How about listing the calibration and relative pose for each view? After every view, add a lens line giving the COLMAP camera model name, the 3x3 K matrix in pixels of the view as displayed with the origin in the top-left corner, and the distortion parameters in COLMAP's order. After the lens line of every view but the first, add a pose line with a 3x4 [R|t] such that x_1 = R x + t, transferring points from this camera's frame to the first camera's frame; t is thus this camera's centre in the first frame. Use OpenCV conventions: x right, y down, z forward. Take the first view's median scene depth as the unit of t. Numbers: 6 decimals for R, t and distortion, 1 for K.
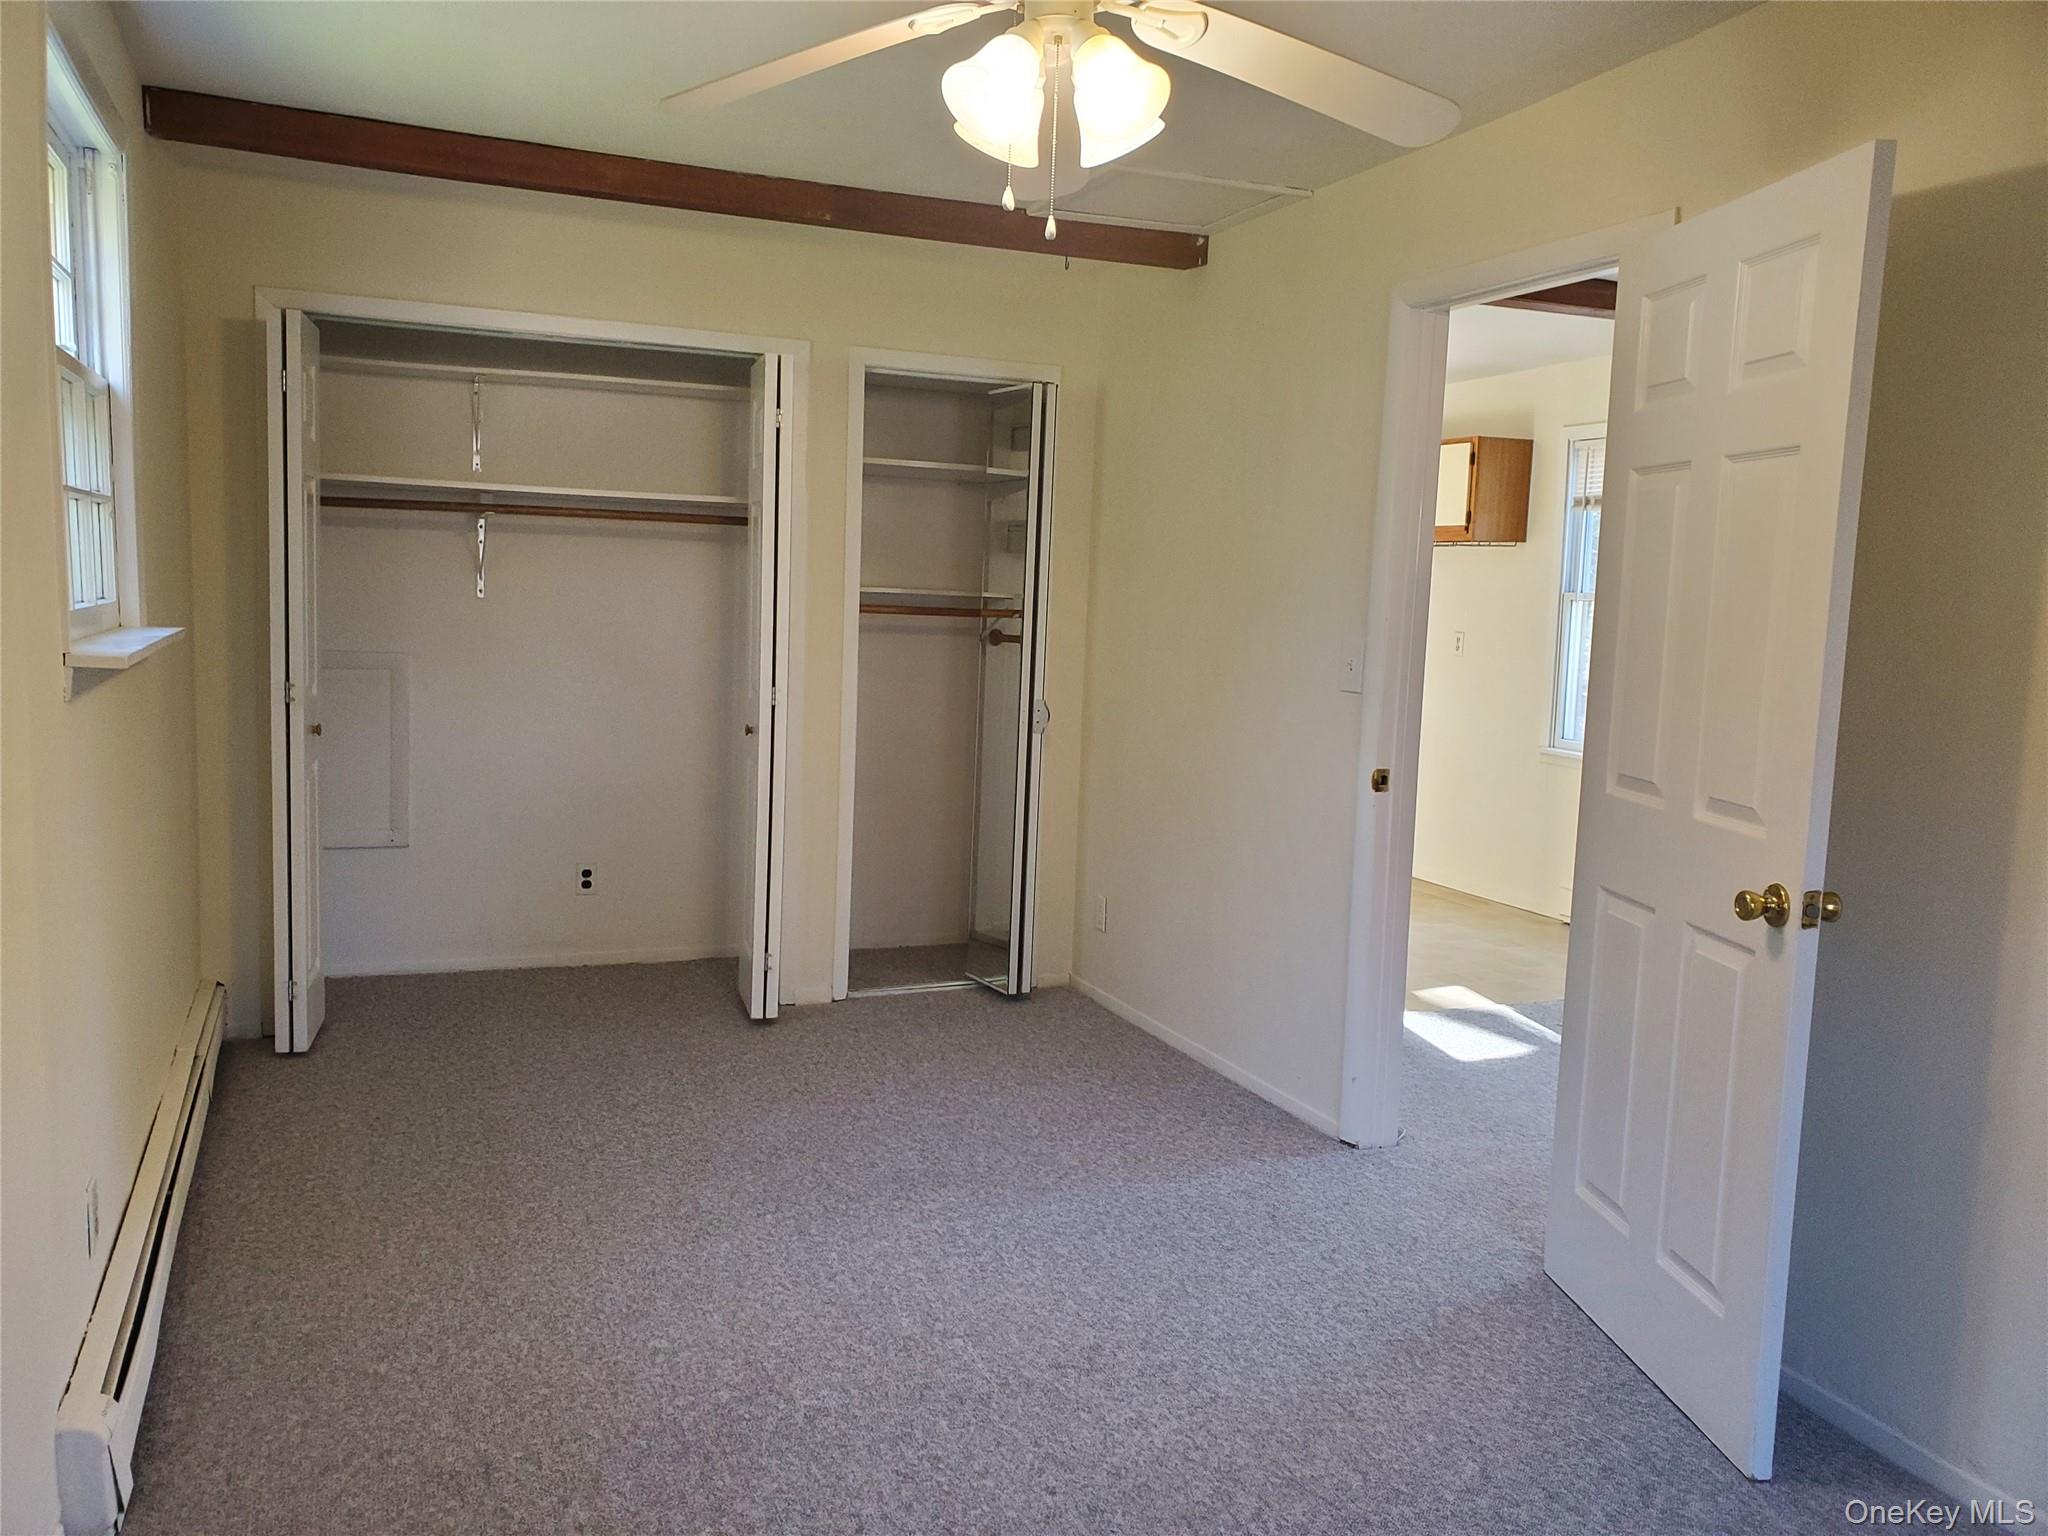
lens RADIAL K [[1607.6, 0, 1007.1], [0, 1607.6, 762.7], [0, 0, 1]] dist [0.023111, -0.007506]
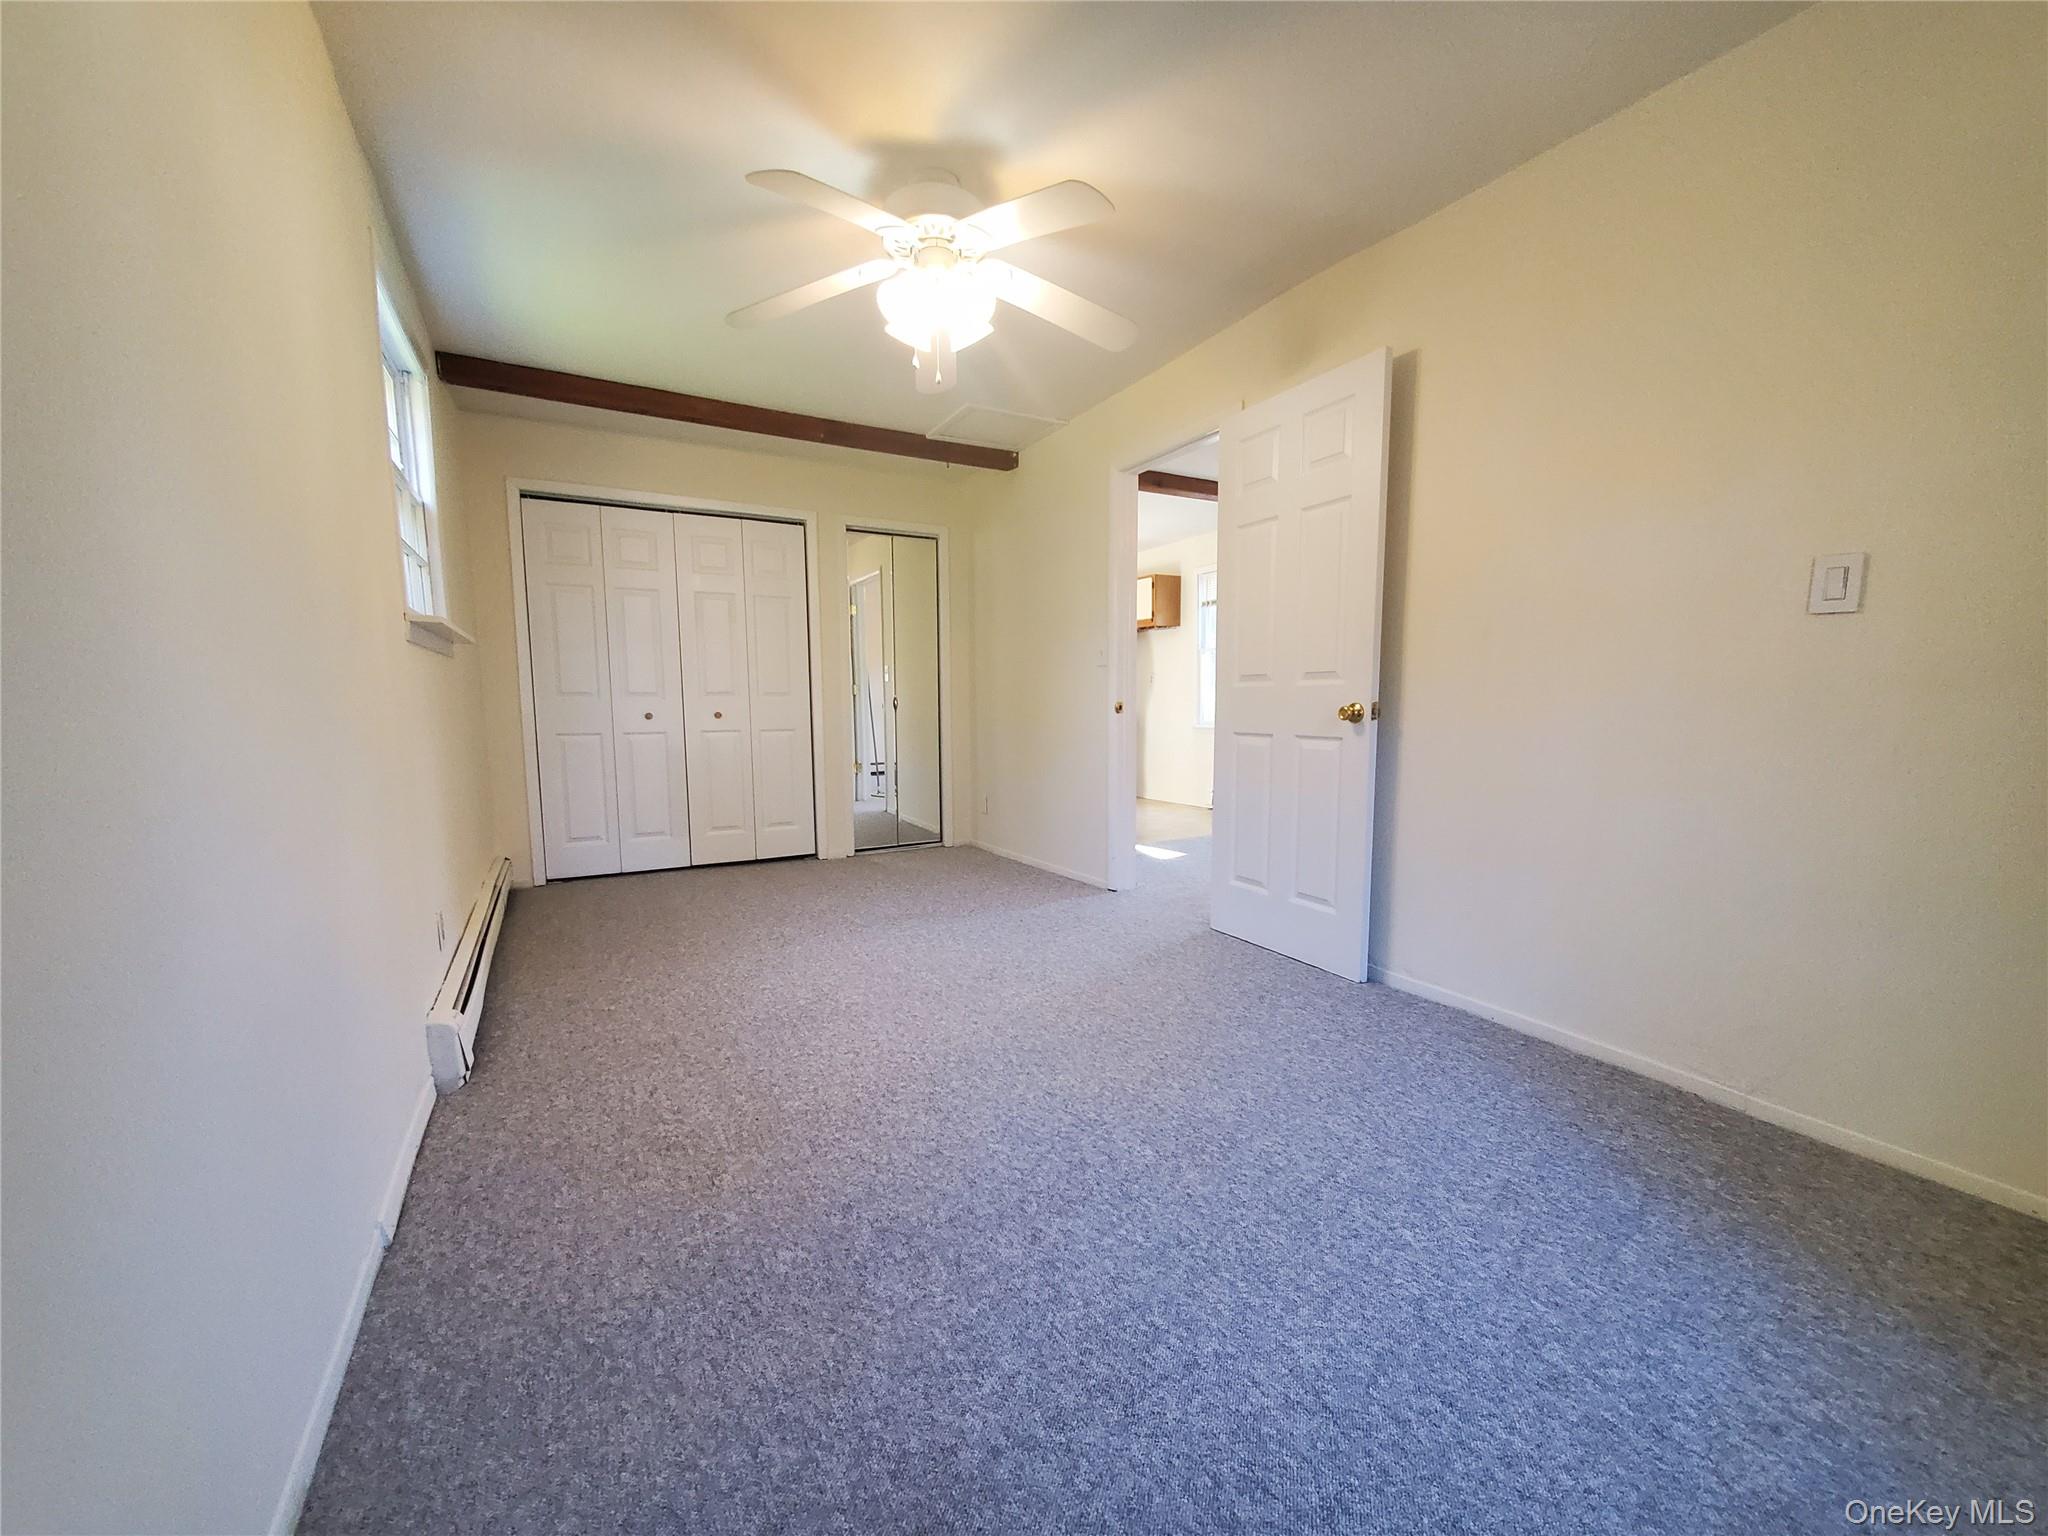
lens RADIAL K [[811.8, 0, 1039.1], [0, 811.8, 786.7], [0, 0, 1]] dist [-0.000468, 0.000087]
pose [[0.989738, -0.056252, 0.131356, -0.005678], [0.056297, 0.998408, 0.003378, 0.102234], [-0.131337, 0.004052, 0.991330, 0.003496]]
